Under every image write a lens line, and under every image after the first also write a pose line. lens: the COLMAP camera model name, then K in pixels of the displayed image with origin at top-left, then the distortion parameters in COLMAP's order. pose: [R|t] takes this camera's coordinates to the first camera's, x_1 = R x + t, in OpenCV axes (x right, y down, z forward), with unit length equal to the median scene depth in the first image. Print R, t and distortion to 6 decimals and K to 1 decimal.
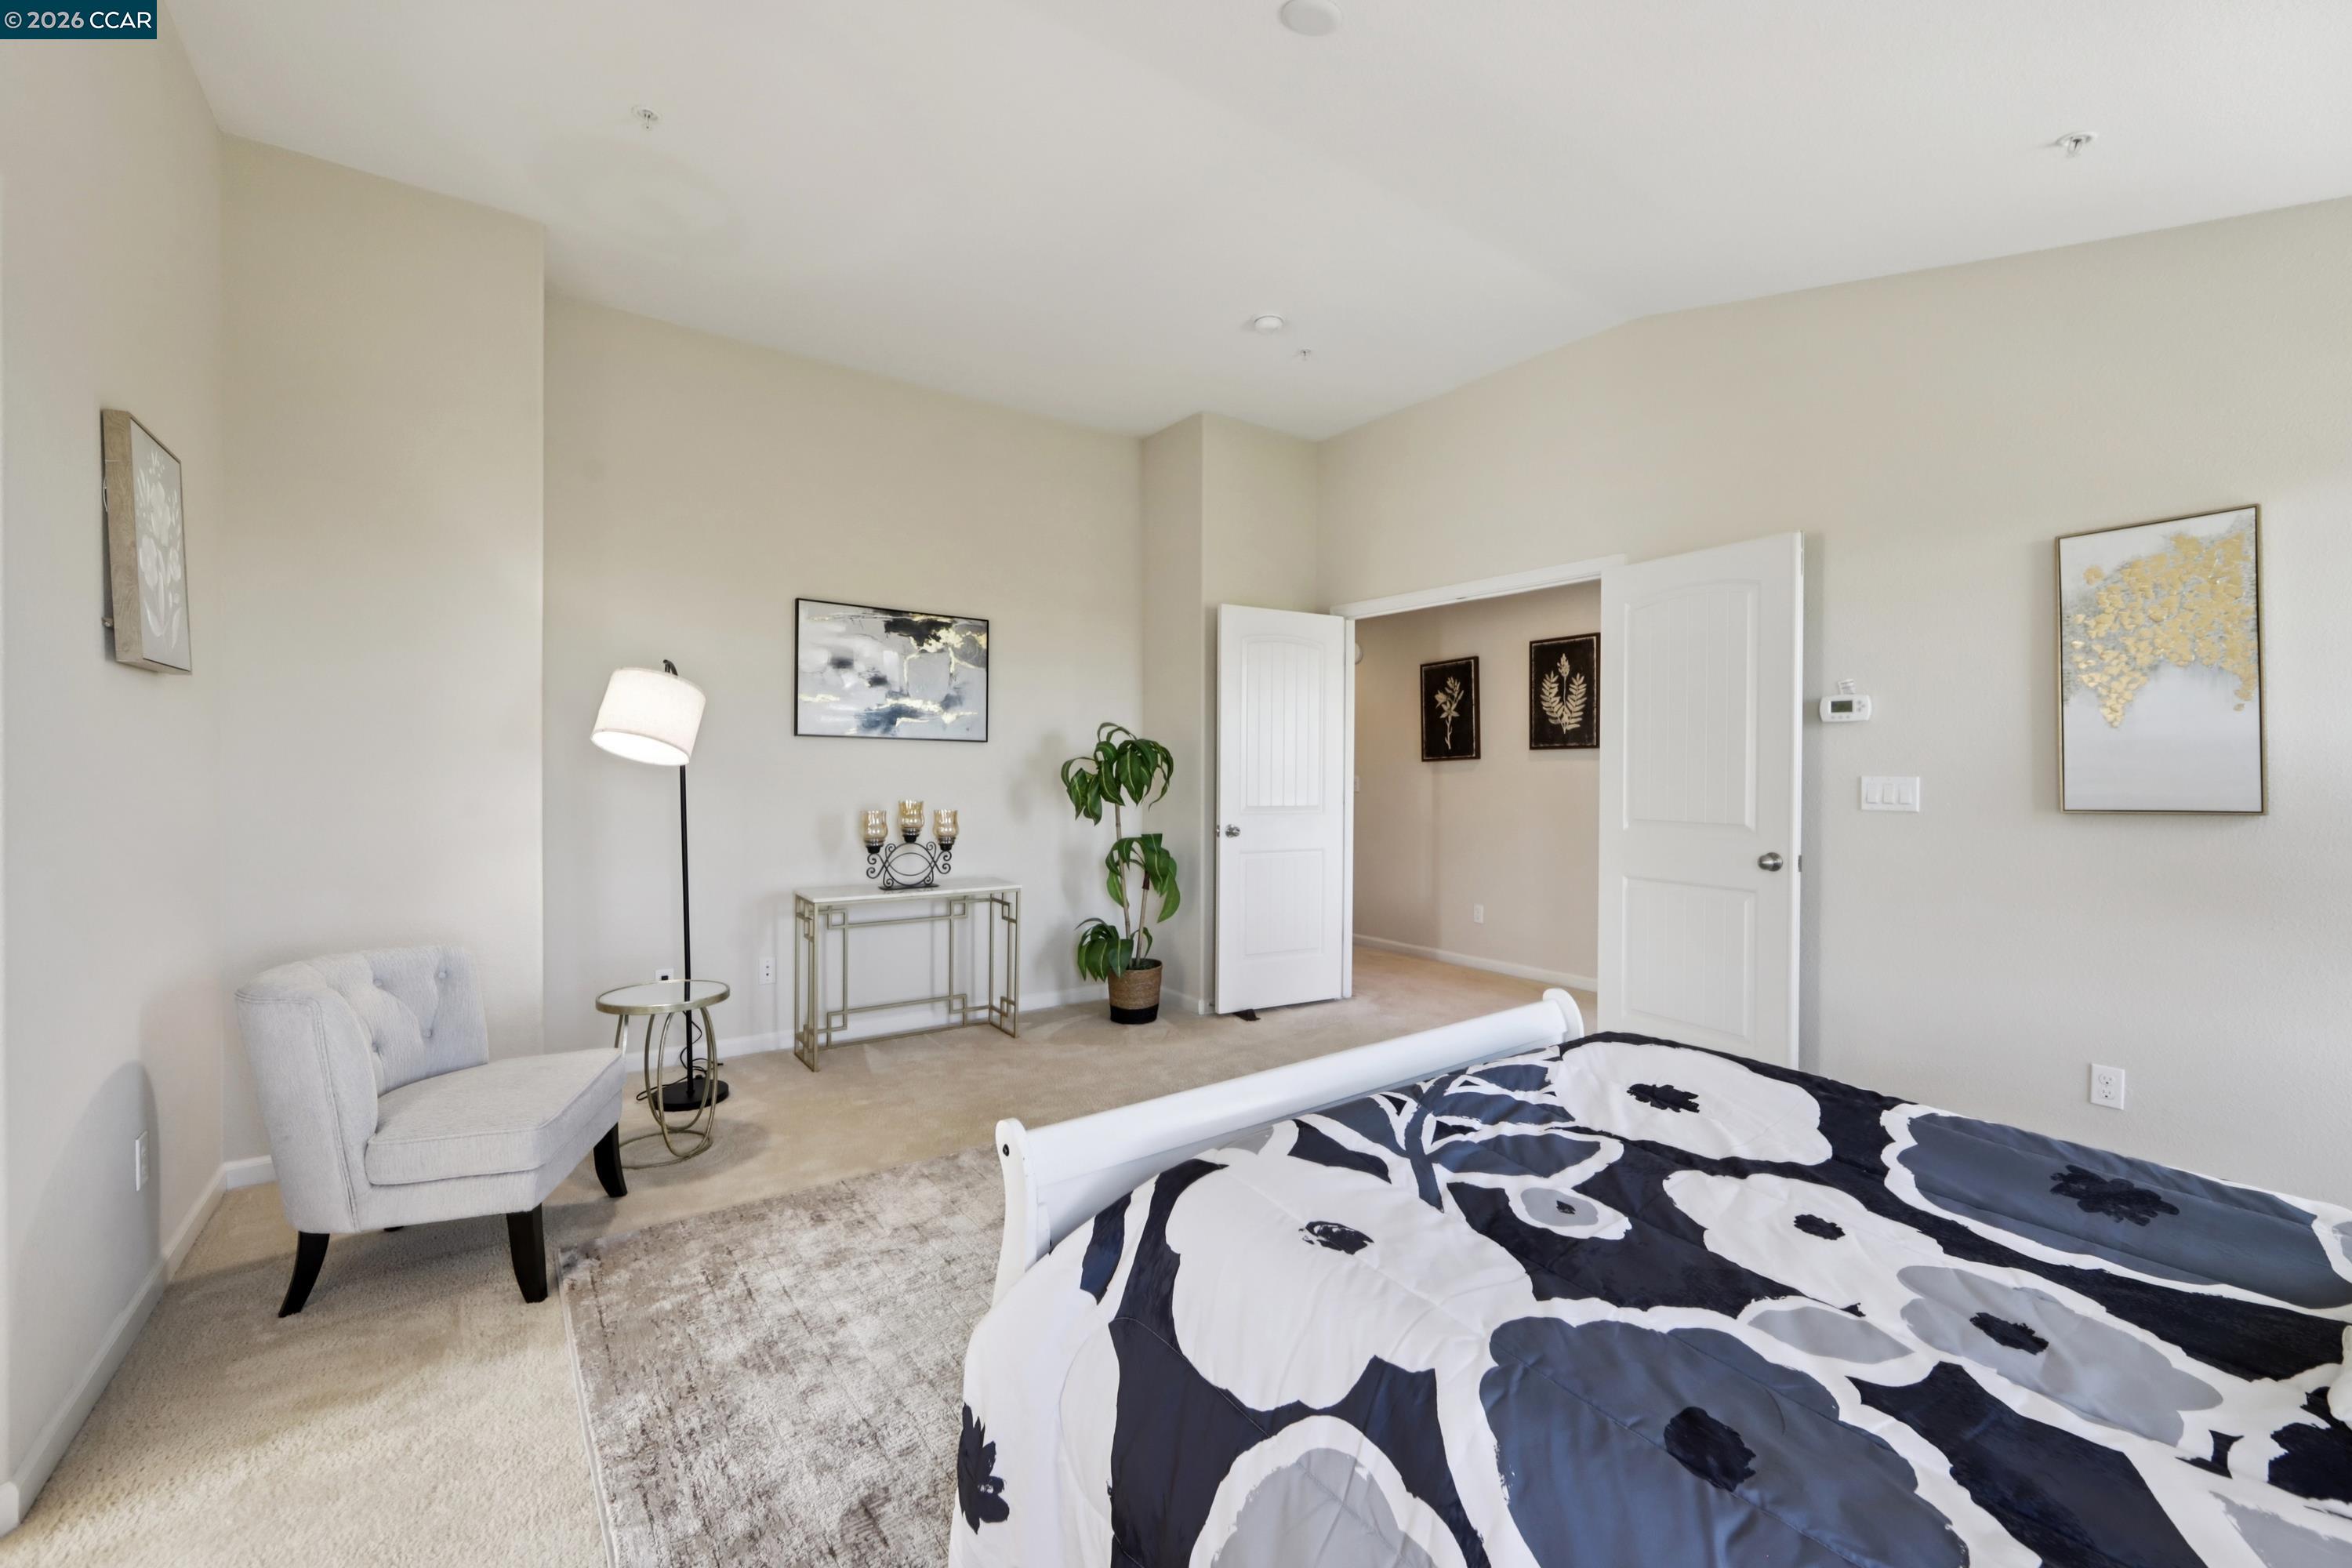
lens RADIAL K [[945.9, 0, 1184.1], [0, 945.9, 780.5], [0, 0, 1]] dist [-0.006338, 0.000515]
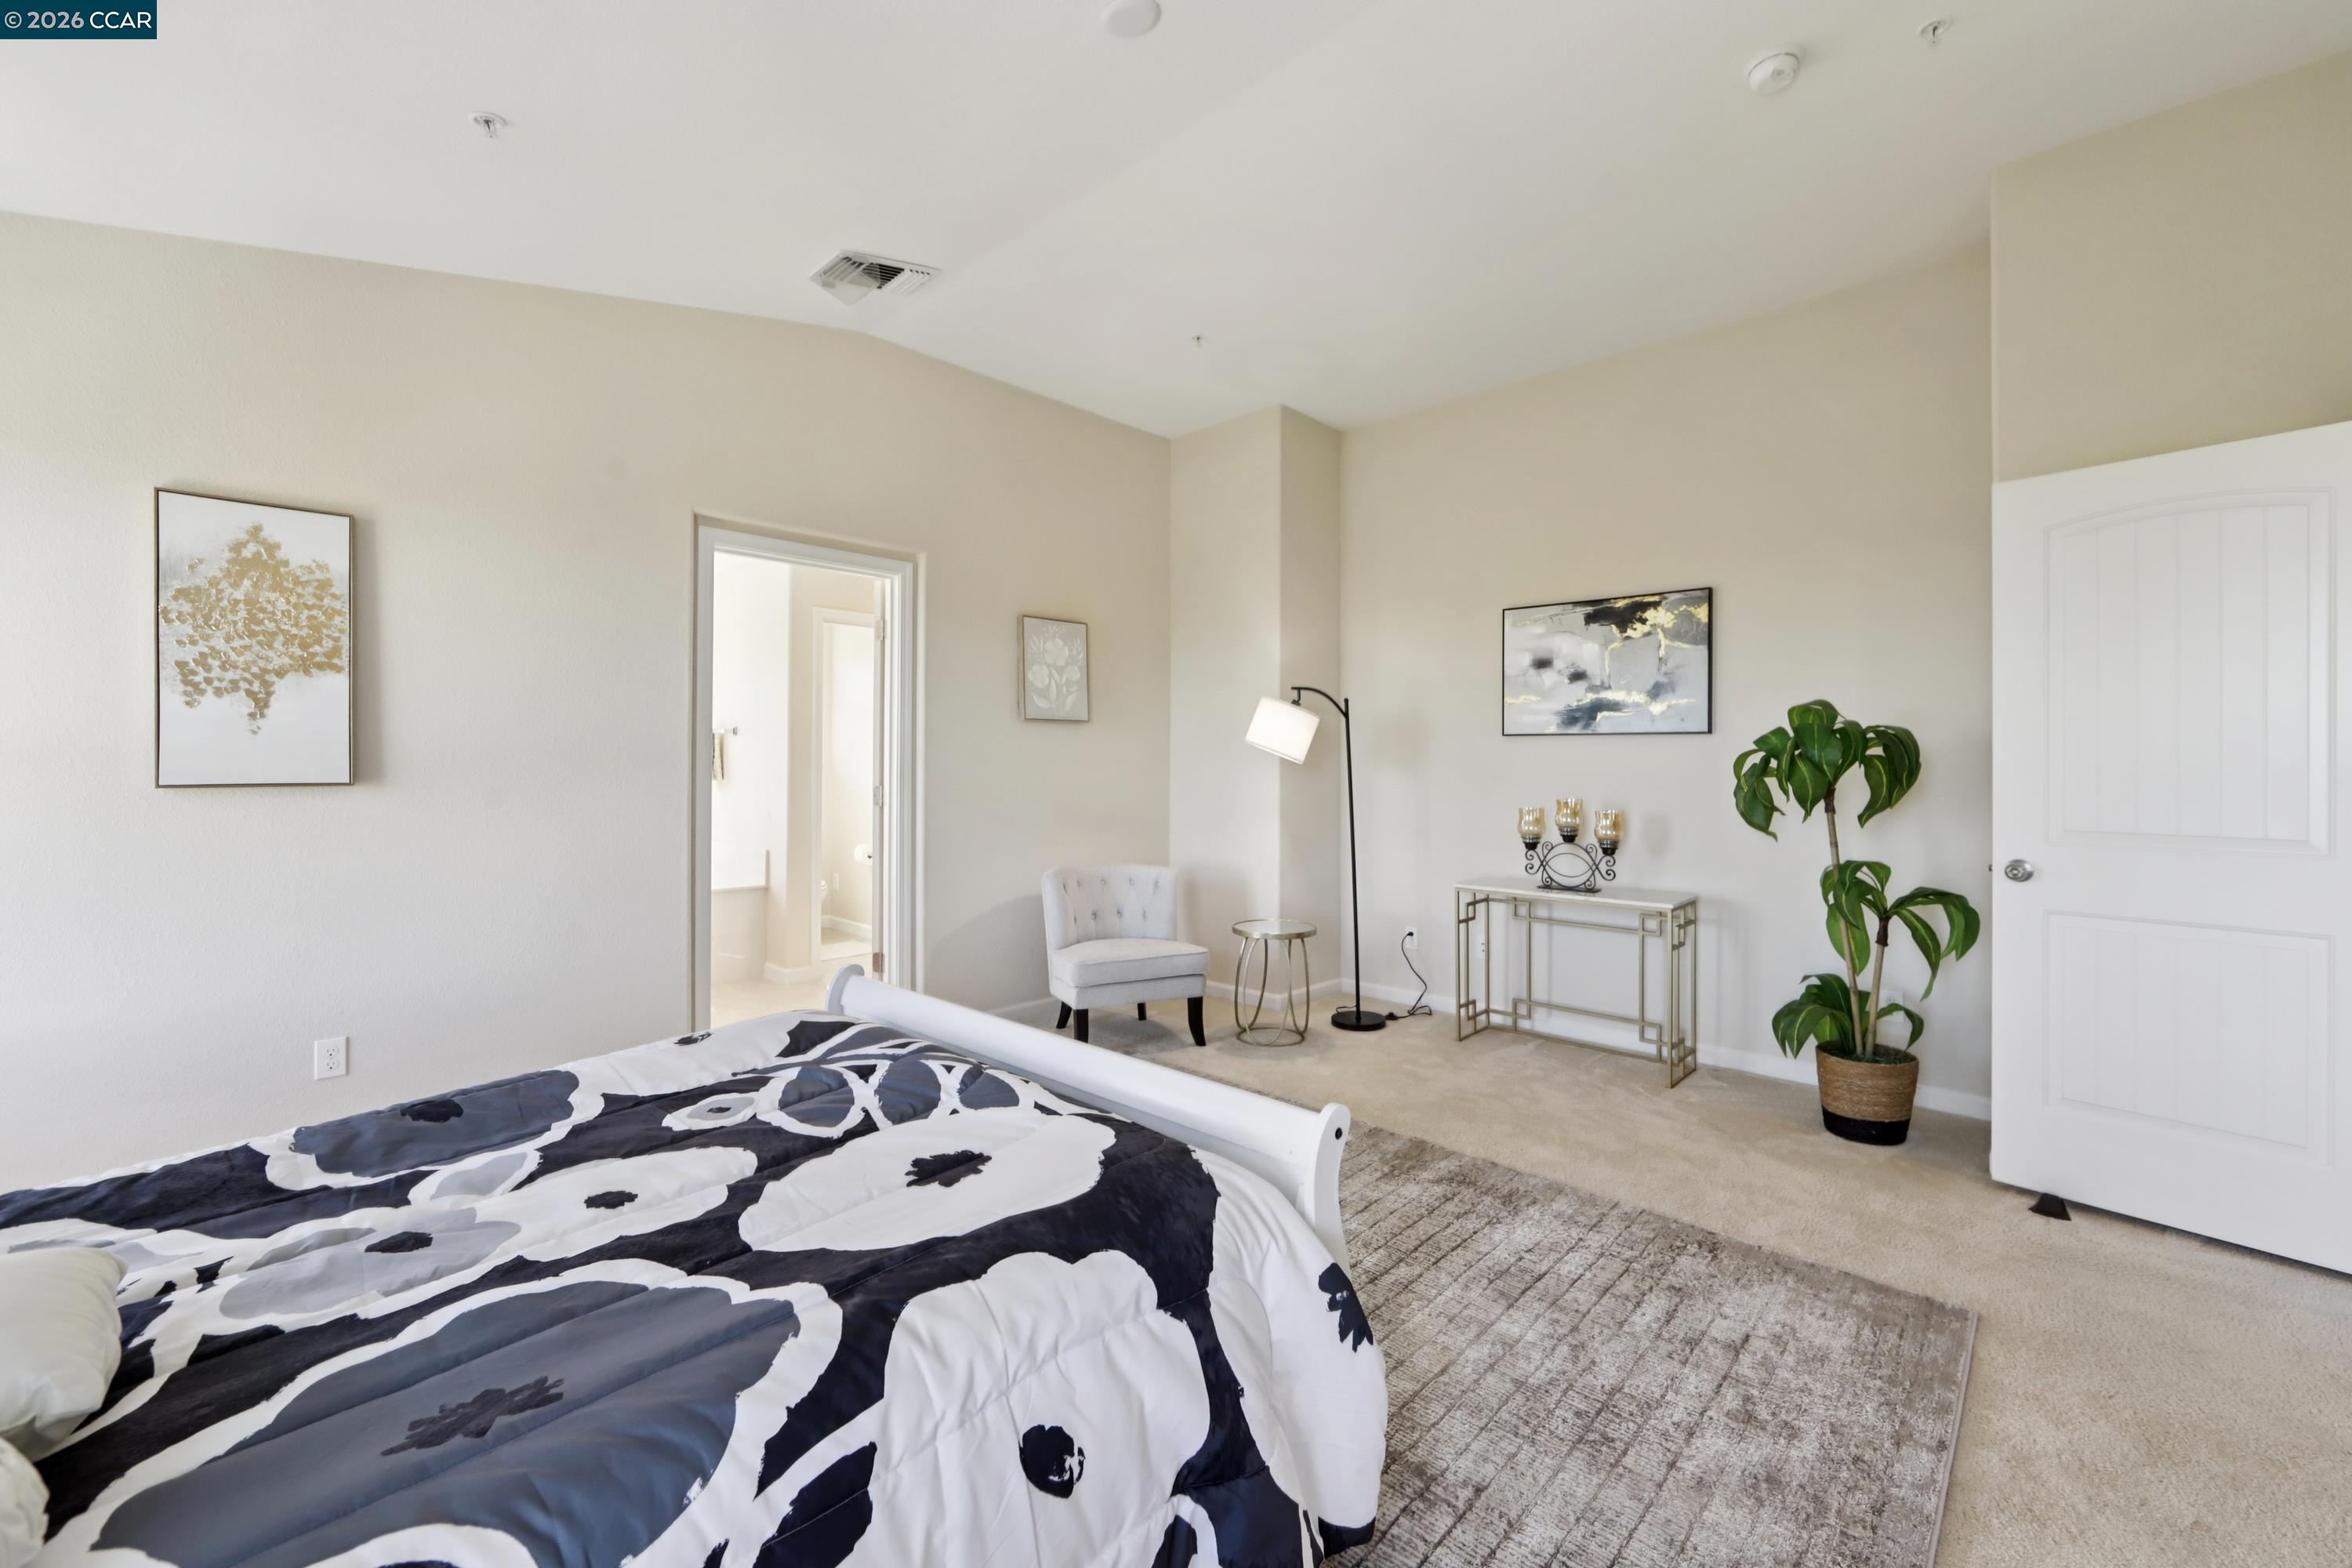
lens RADIAL K [[922.5, 0, 1193.0], [0, 922.5, 765.7], [0, 0, 1]] dist [-0.007256, 0.000198]
pose [[0.197529, -0.005829, -0.980280, 0.537114], [-0.012755, 0.999882, -0.008516, 0.000372], [0.980214, 0.014186, 0.197431, 0.426965]]
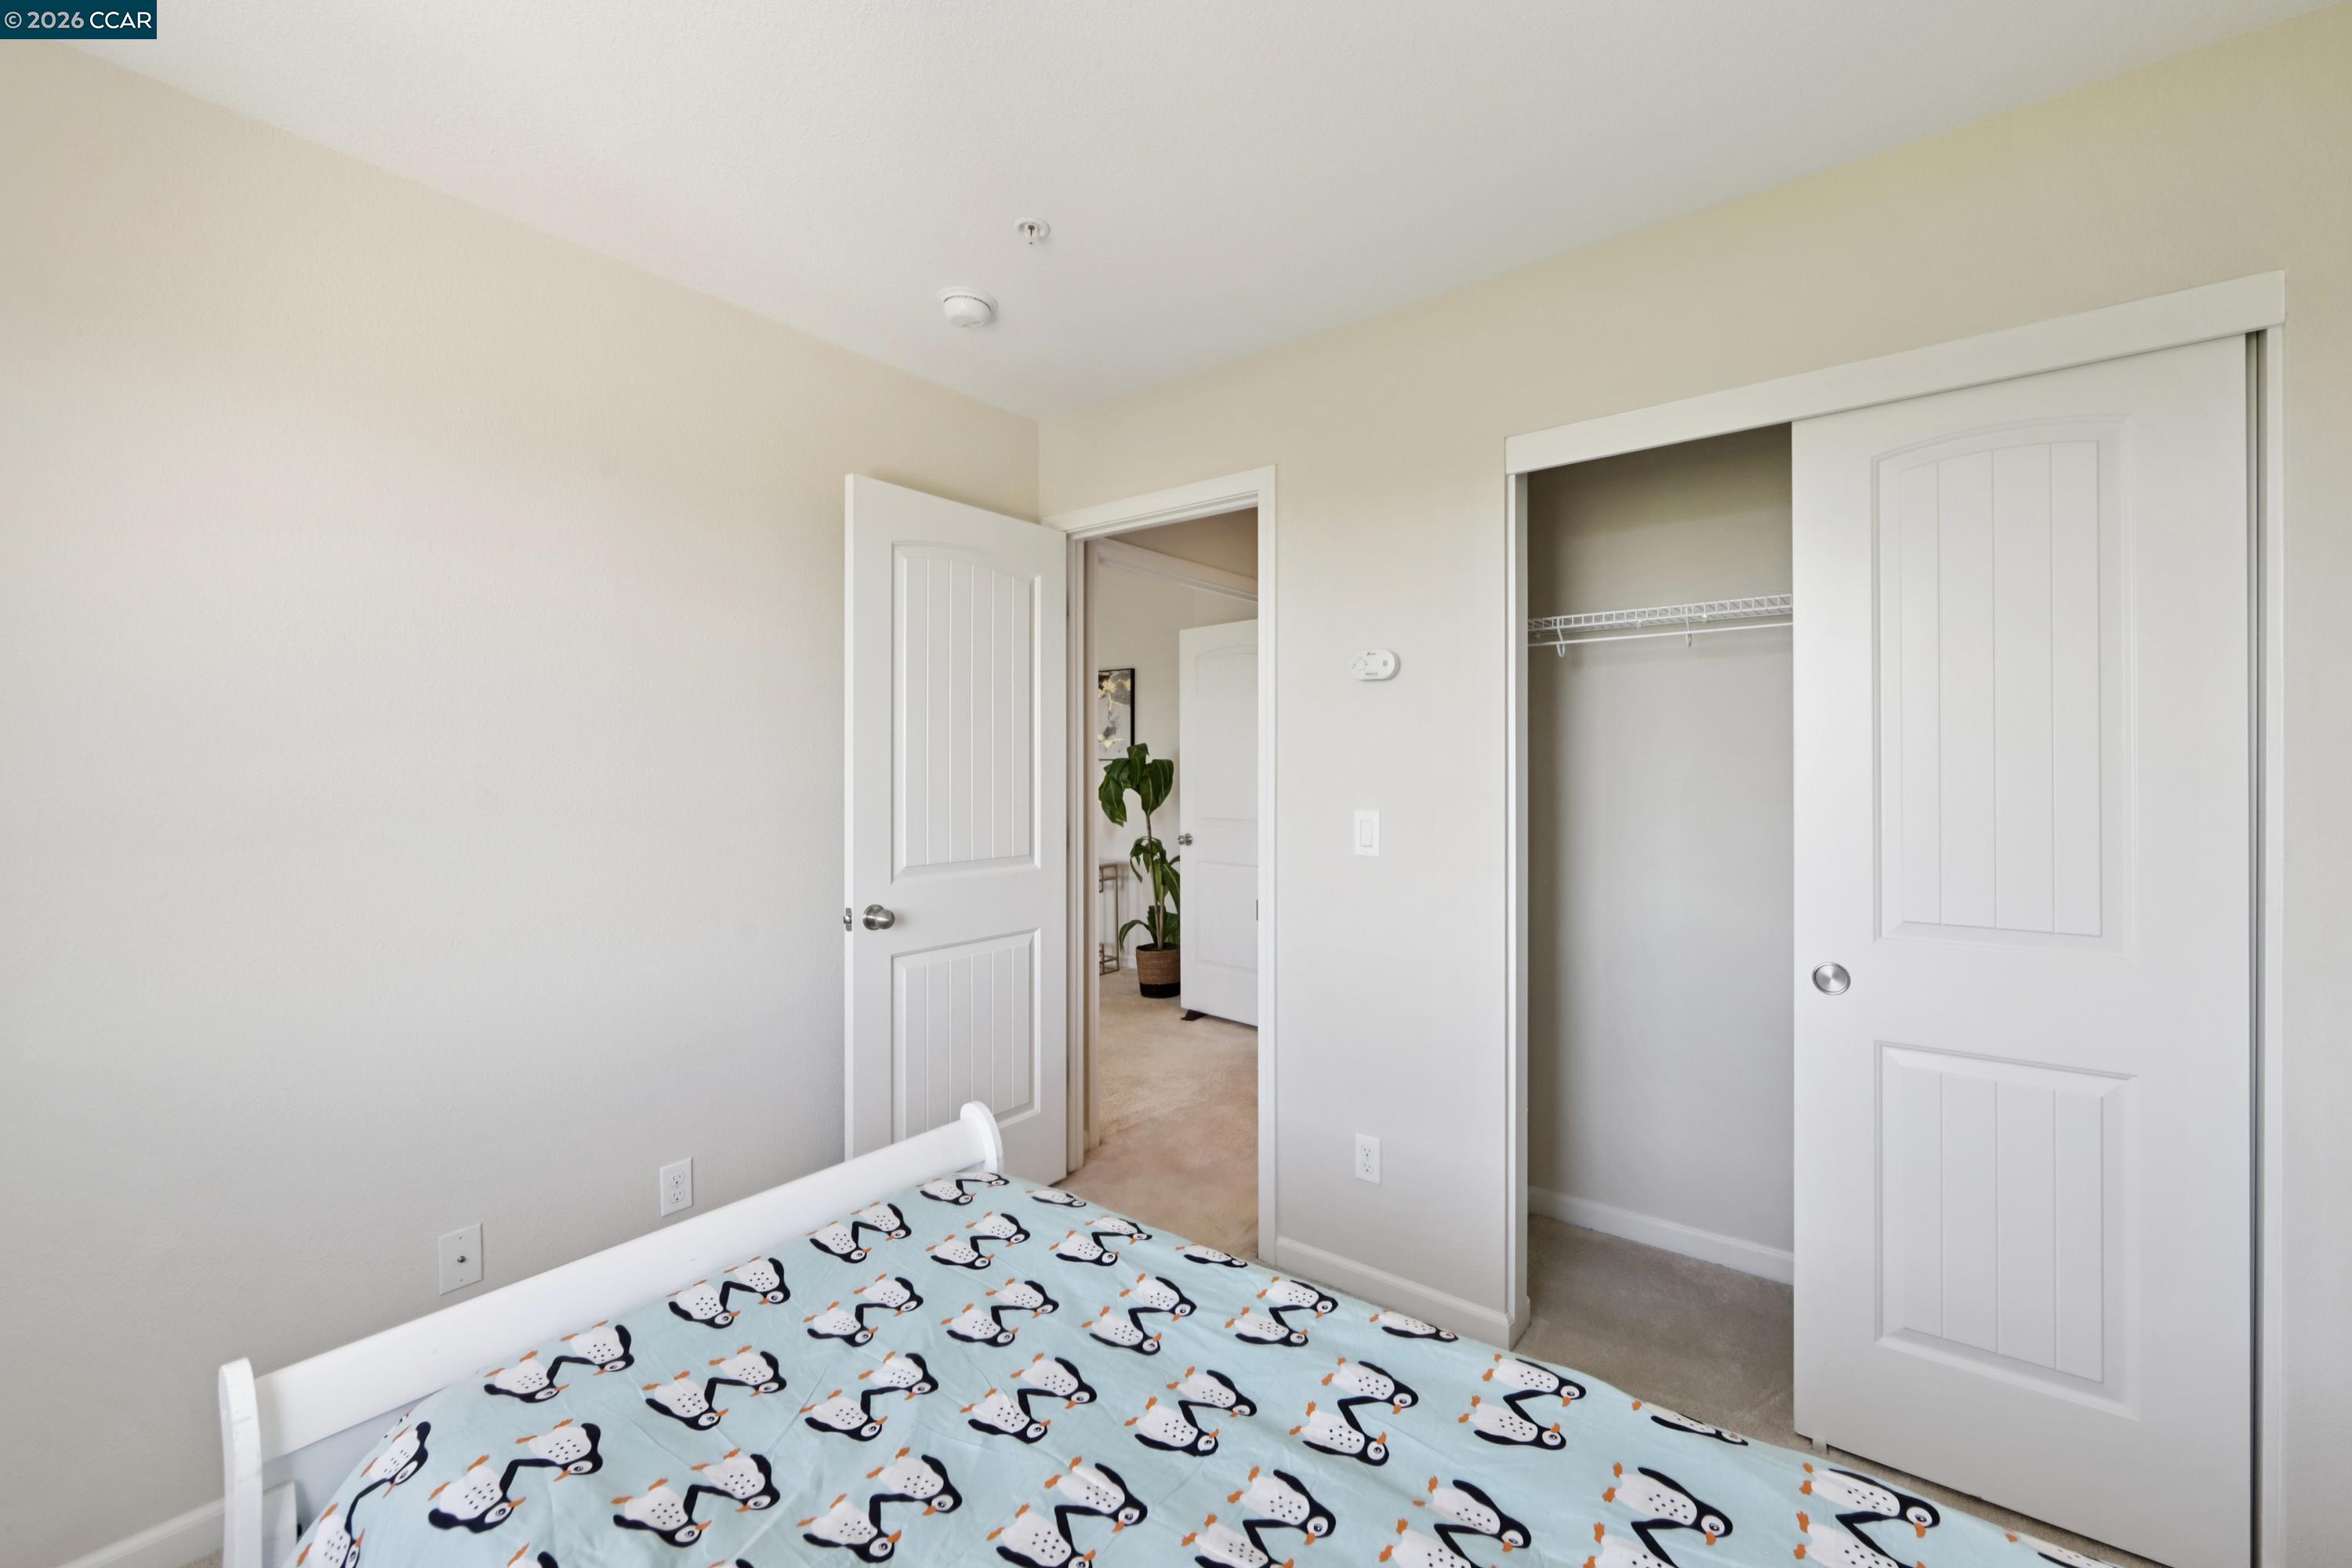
lens RADIAL K [[922.5, 0, 1193.0], [0, 922.5, 765.7], [0, 0, 1]] dist [-0.007256, 0.000198]
pose [[0.317458, -0.008383, -0.948235, 1.135361], [-0.012318, 0.999840, -0.012963, -0.018624], [0.948192, 0.015795, 0.317304, 0.726318]]
